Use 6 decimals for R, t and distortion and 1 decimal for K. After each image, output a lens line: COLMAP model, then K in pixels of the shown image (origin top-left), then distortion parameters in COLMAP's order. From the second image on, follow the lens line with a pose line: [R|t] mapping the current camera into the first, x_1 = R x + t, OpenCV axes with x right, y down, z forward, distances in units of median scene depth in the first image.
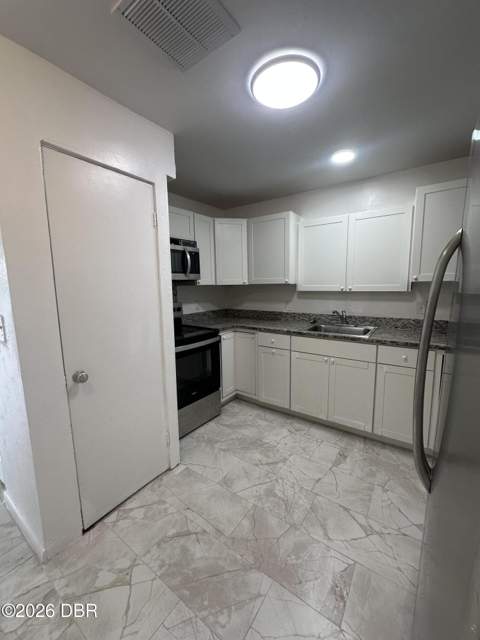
lens RADIAL K [[256.9, 0, 240.0], [0, 256.9, 320.0], [0, 0, 1]] dist [-0.020645, -0.000014]
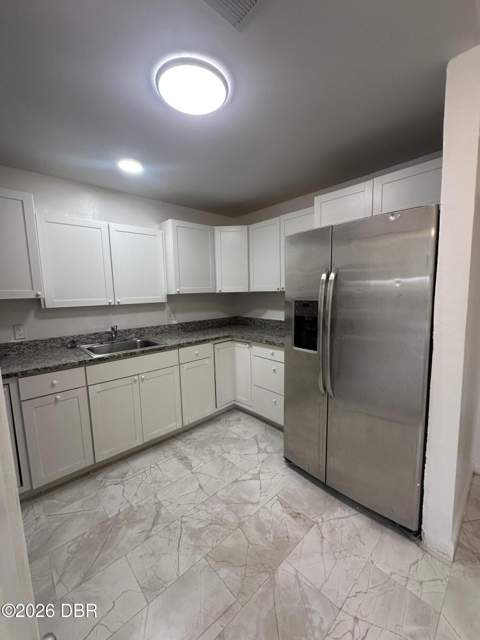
lens RADIAL K [[256.9, 0, 240.0], [0, 256.9, 320.0], [0, 0, 1]] dist [-0.020645, -0.000014]
pose [[0.193721, -0.094652, 0.976480, -0.530830], [0.159339, 0.985155, 0.063882, -0.058050], [-0.968030, 0.143216, 0.205927, 0.489157]]
